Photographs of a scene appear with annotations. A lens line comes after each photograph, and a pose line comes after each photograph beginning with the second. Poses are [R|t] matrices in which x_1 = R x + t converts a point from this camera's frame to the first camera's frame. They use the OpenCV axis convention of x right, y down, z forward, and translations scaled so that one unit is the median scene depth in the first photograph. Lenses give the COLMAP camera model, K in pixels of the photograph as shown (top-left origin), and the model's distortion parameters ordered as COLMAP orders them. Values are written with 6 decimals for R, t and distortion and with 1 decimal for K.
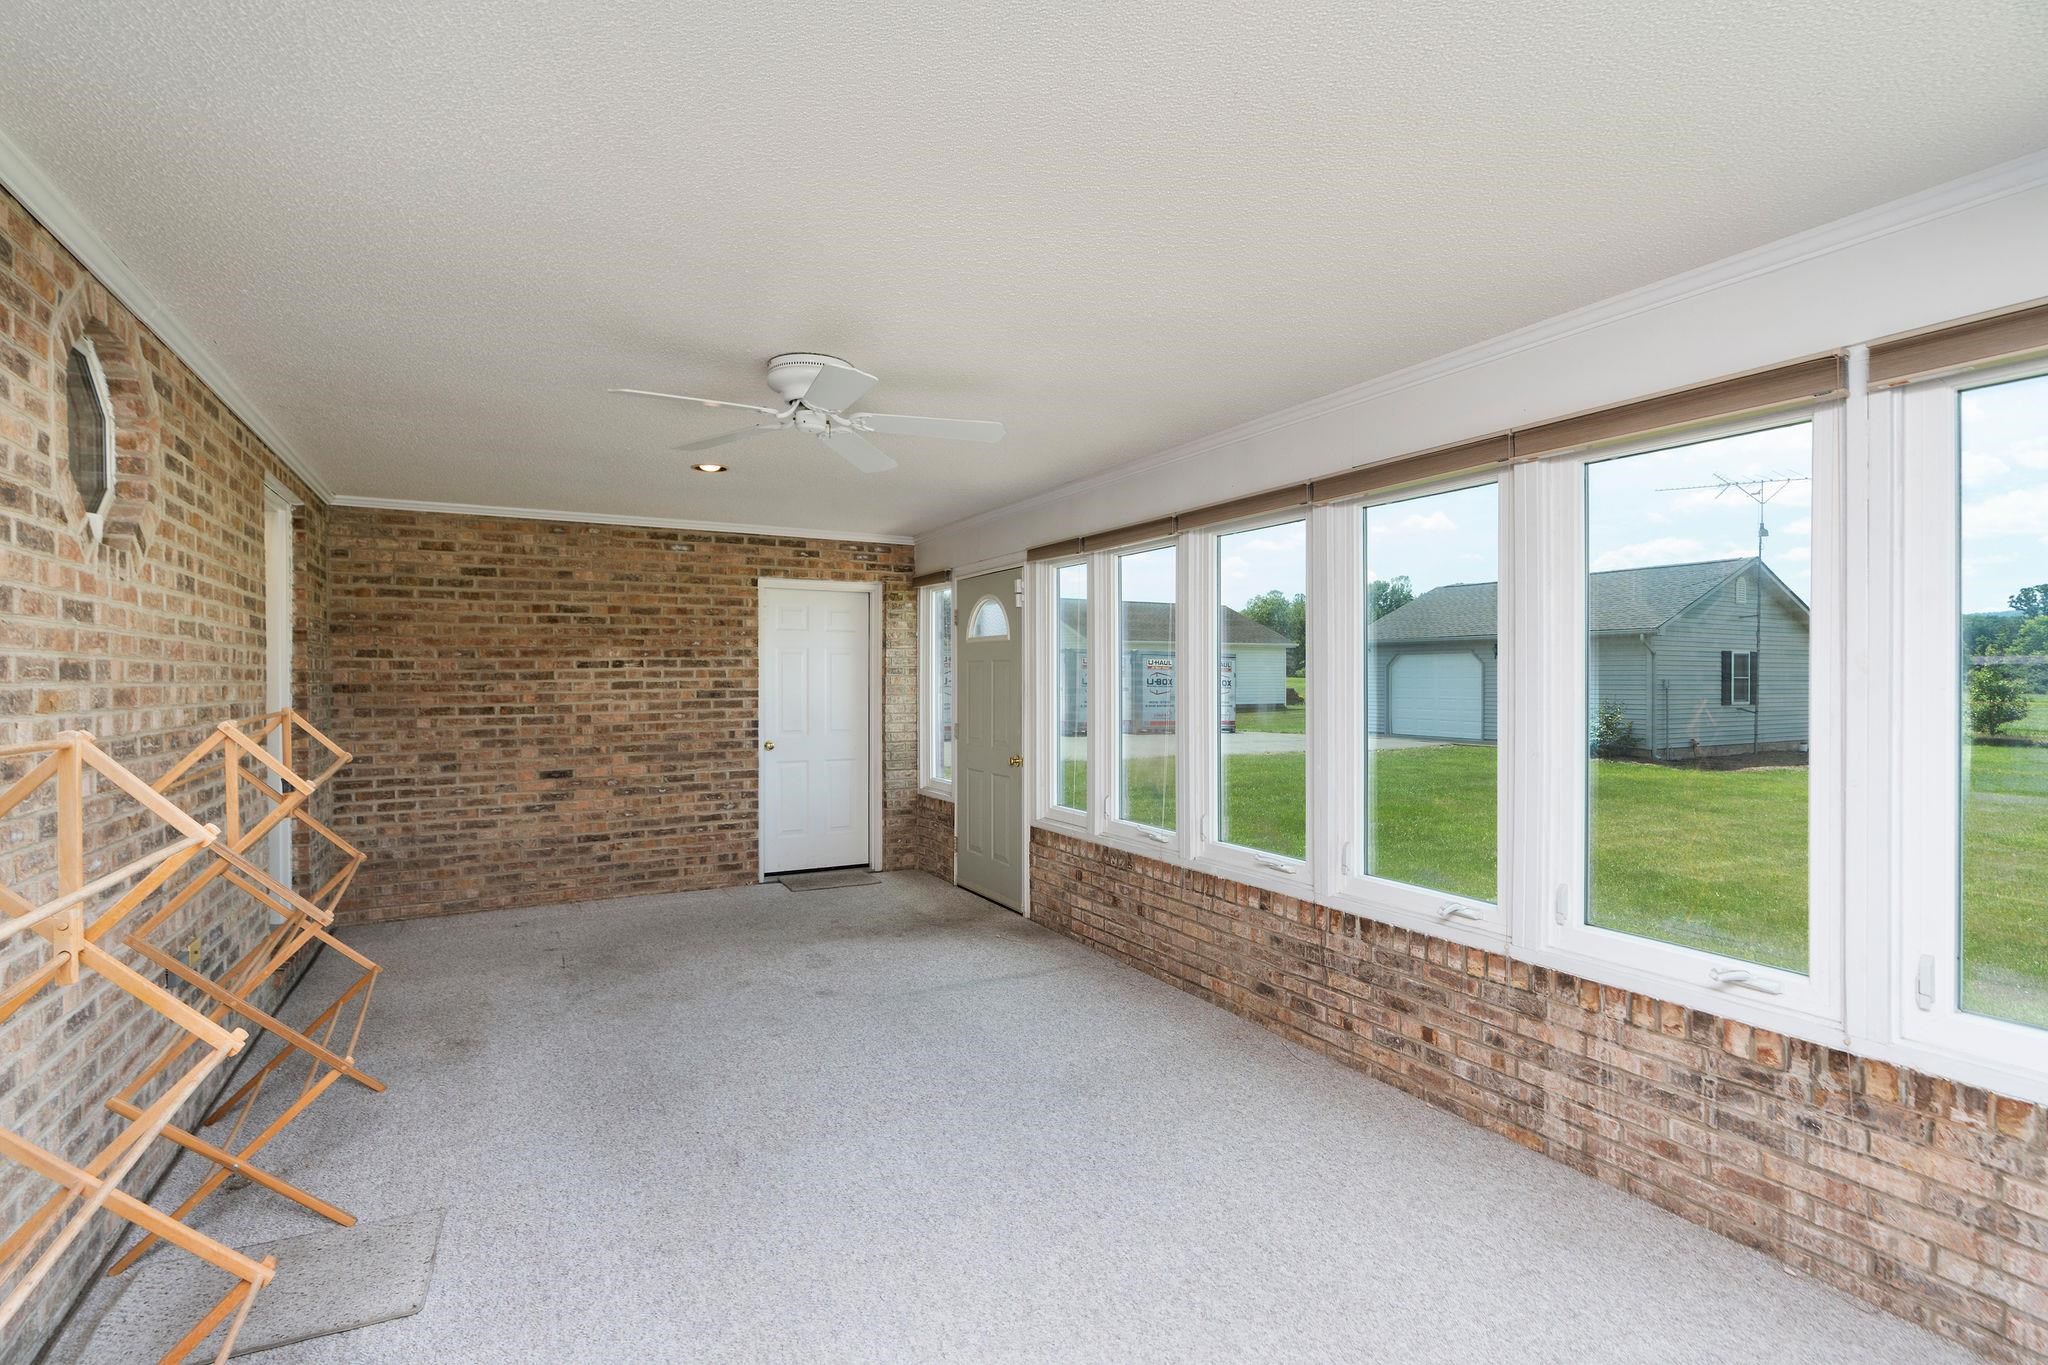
lens RADIAL K [[935.8, 0, 1006.4], [0, 935.8, 678.7], [0, 0, 1]] dist [-0.004093, 0.002445]
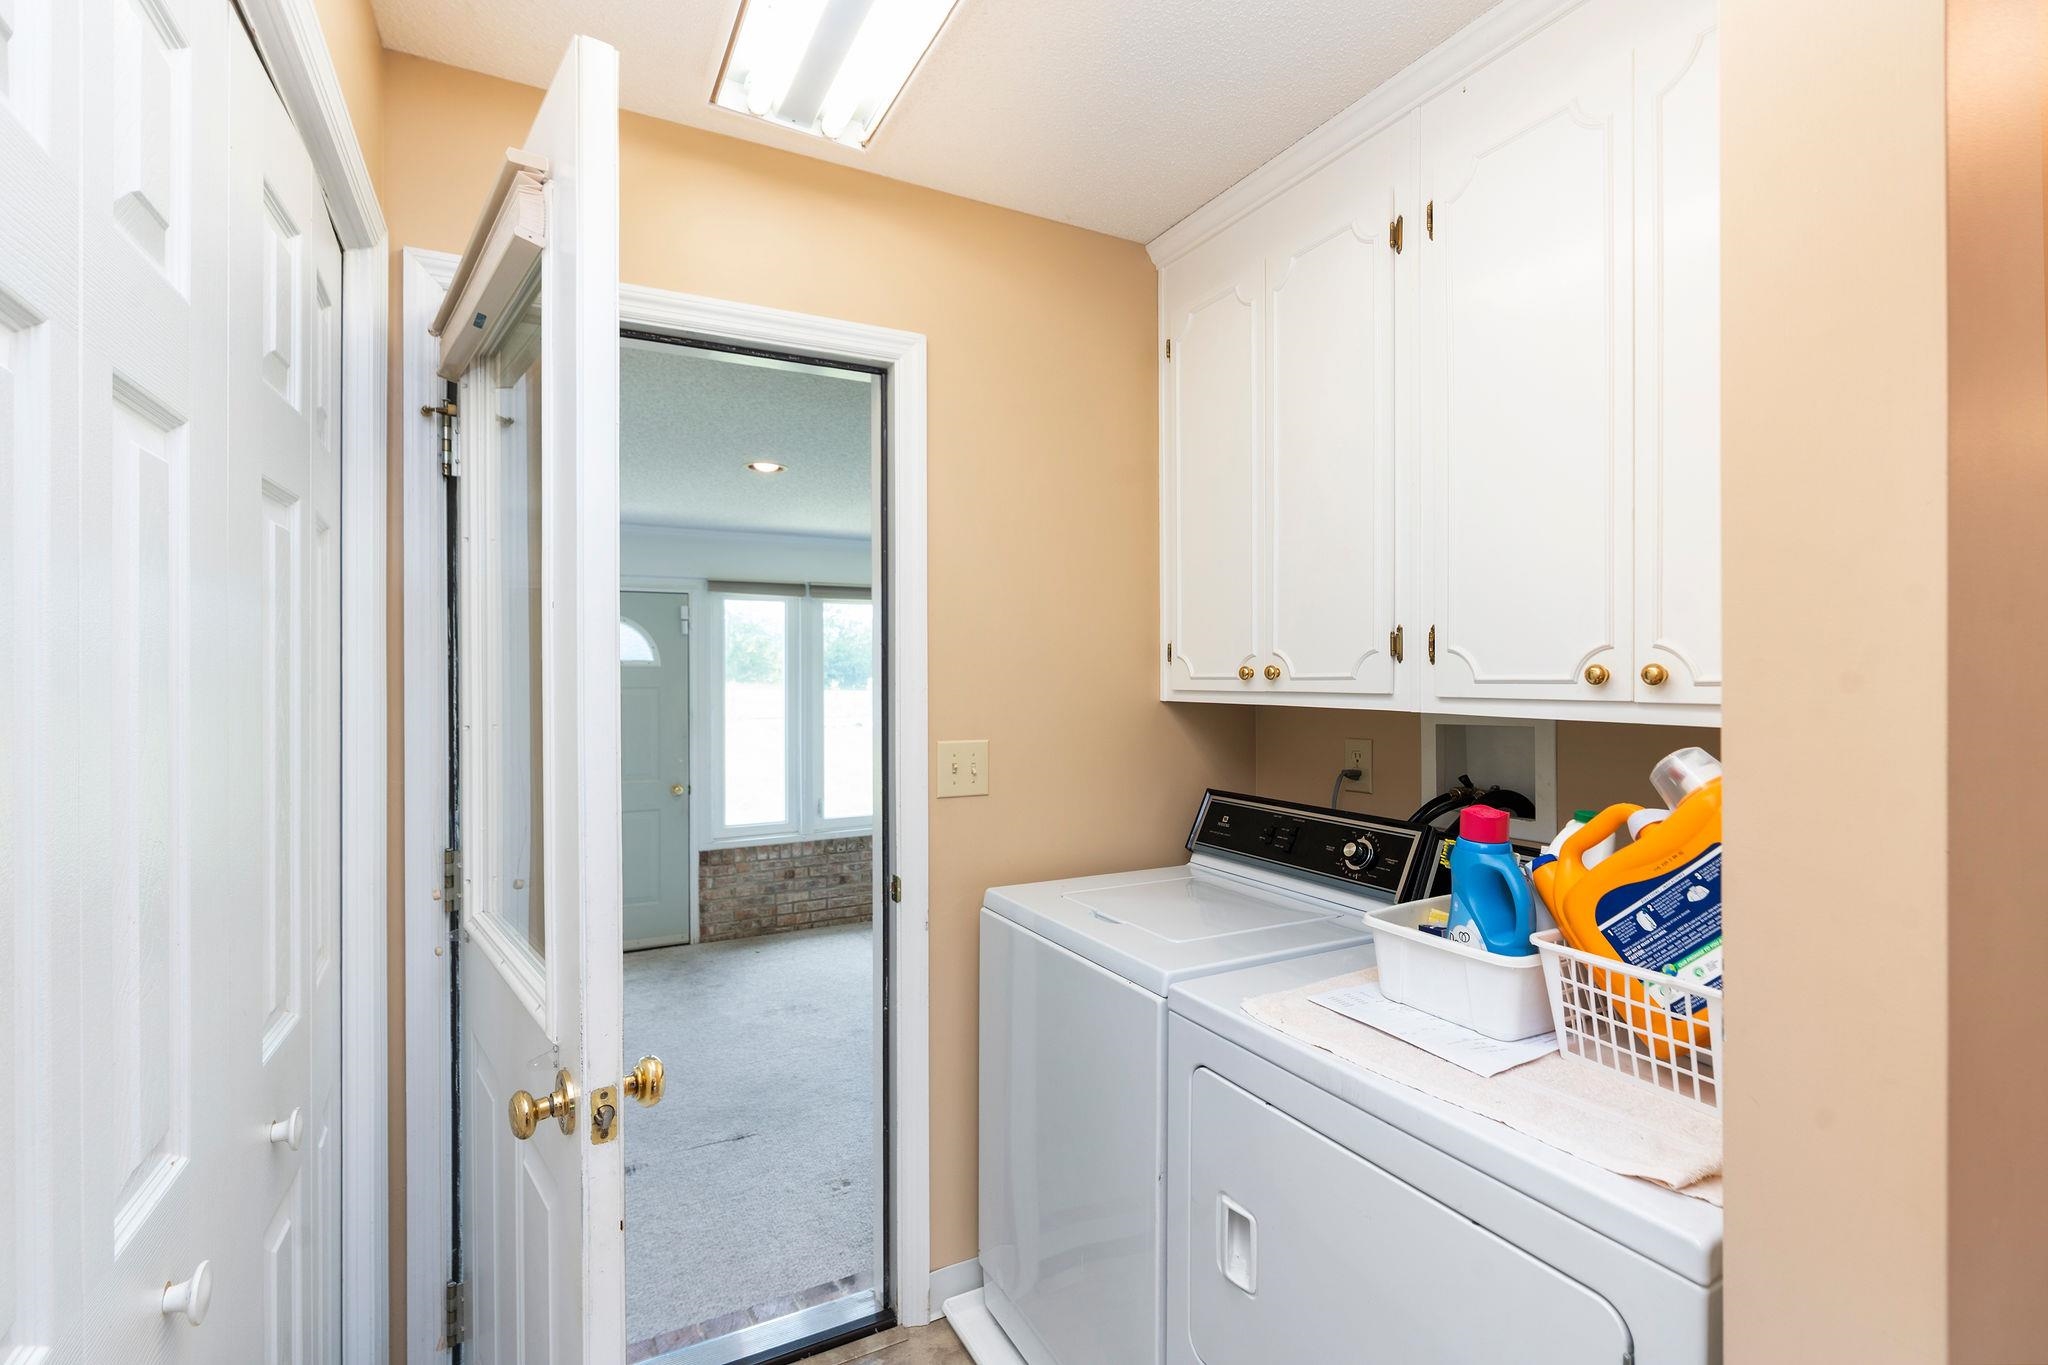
lens RADIAL K [[935.8, 0, 1020.4], [0, 935.8, 676.4], [0, 0, 1]] dist [-0.004093, 0.002445]
pose [[-0.002541, -0.008755, 0.999958, -1.338823], [-0.000279, 0.999962, 0.008754, -0.055873], [-0.999997, -0.000257, -0.002543, 0.891967]]
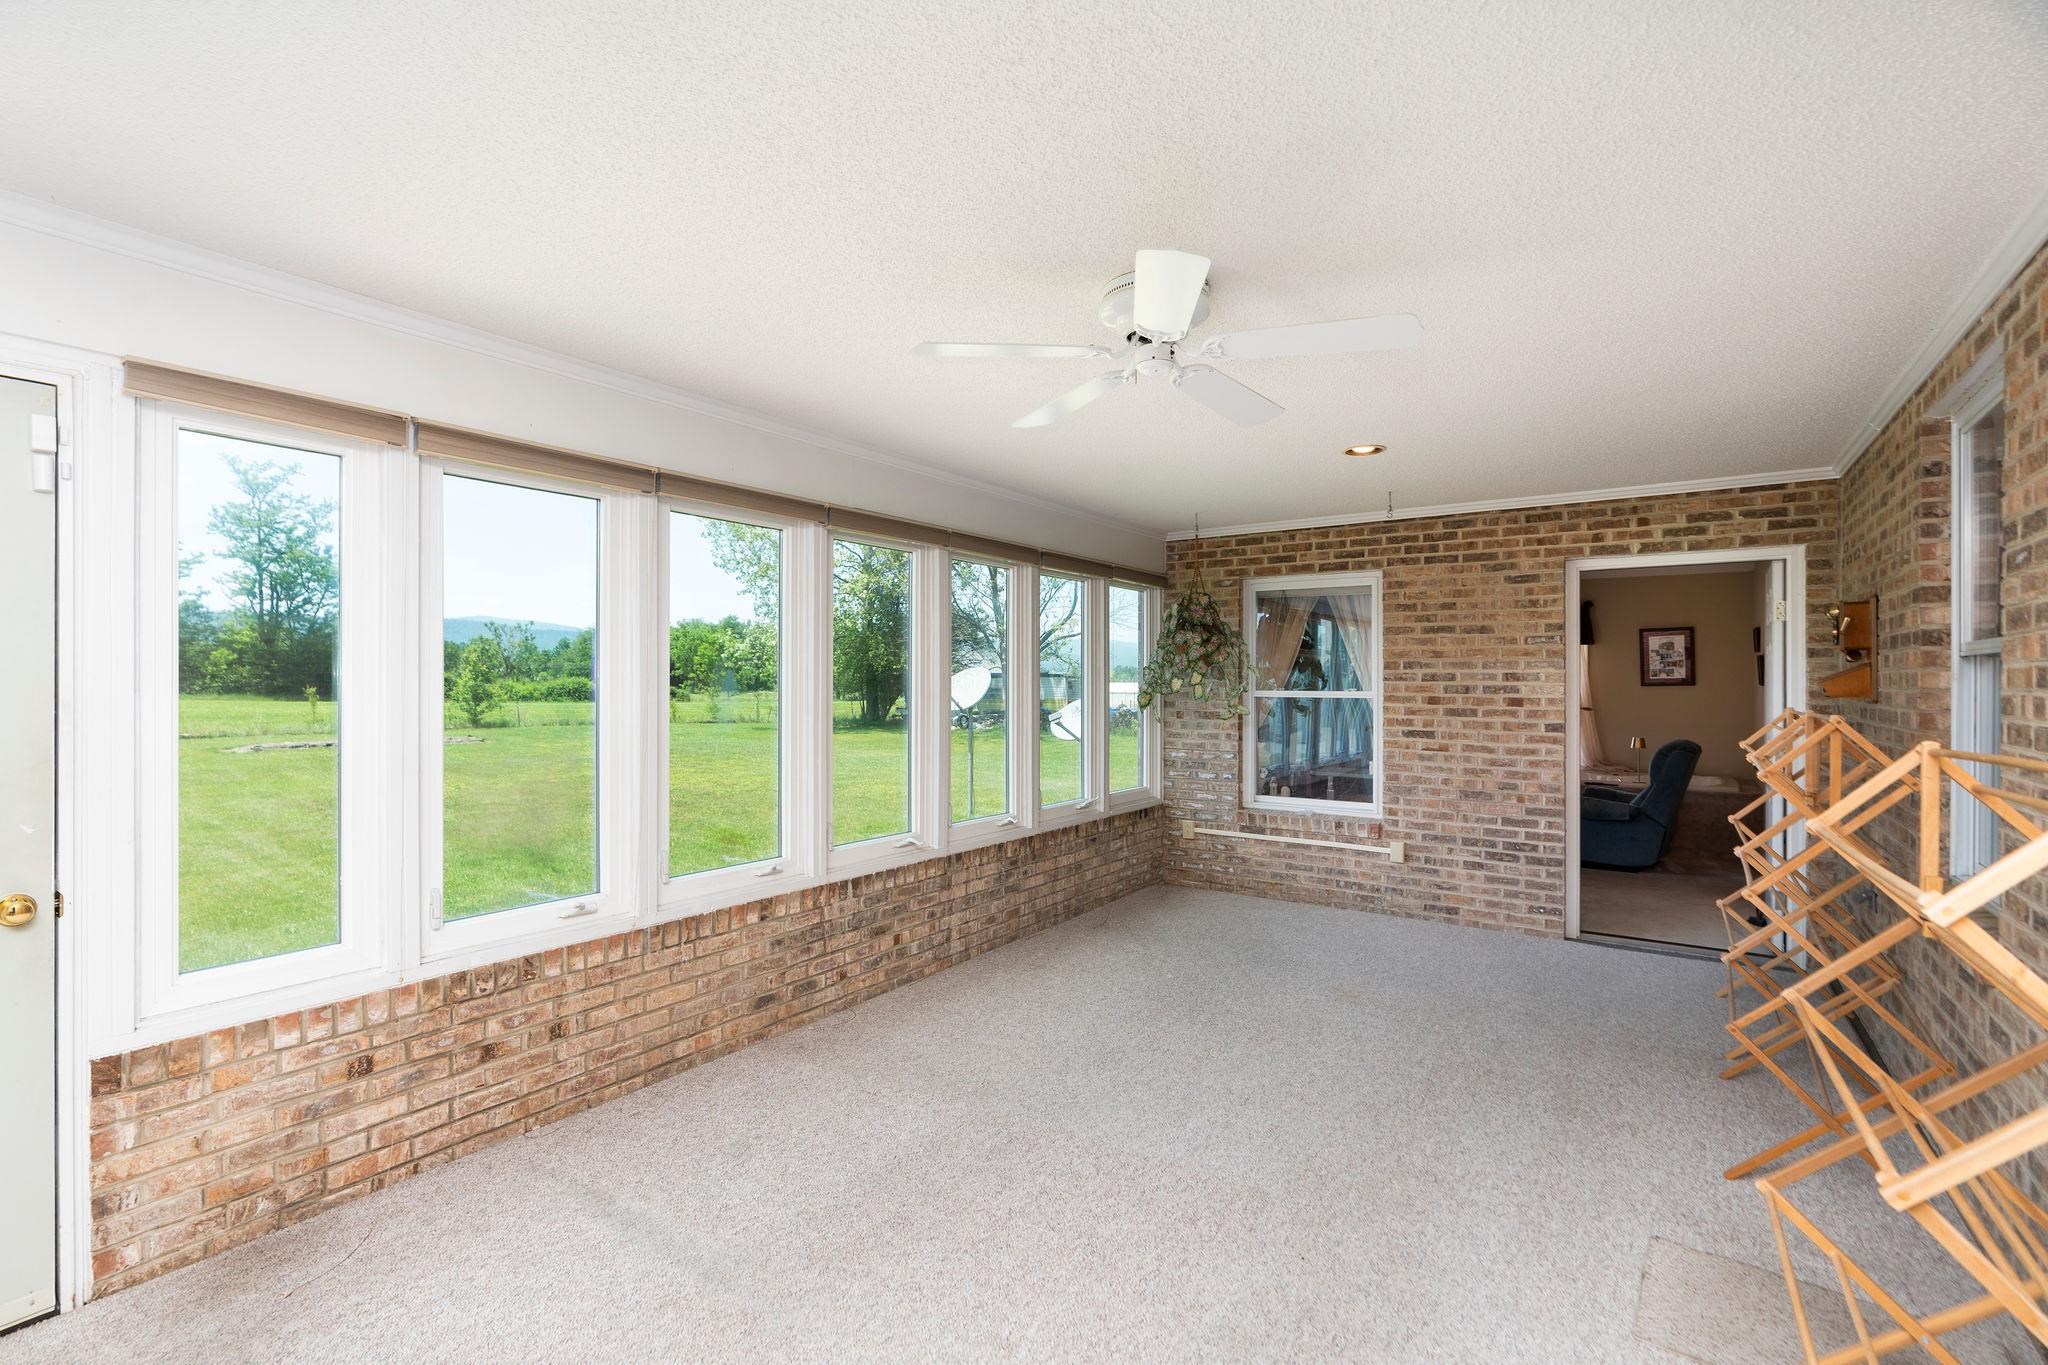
lens RADIAL K [[935.8, 0, 1006.3], [0, 935.8, 681.0], [0, 0, 1]] dist [-0.004093, 0.002445]
pose [[-0.433976, 0.006996, 0.900897, -0.673299], [0.007524, 0.999963, -0.004140, 0.003027], [-0.900893, 0.004981, -0.434012, 1.120558]]
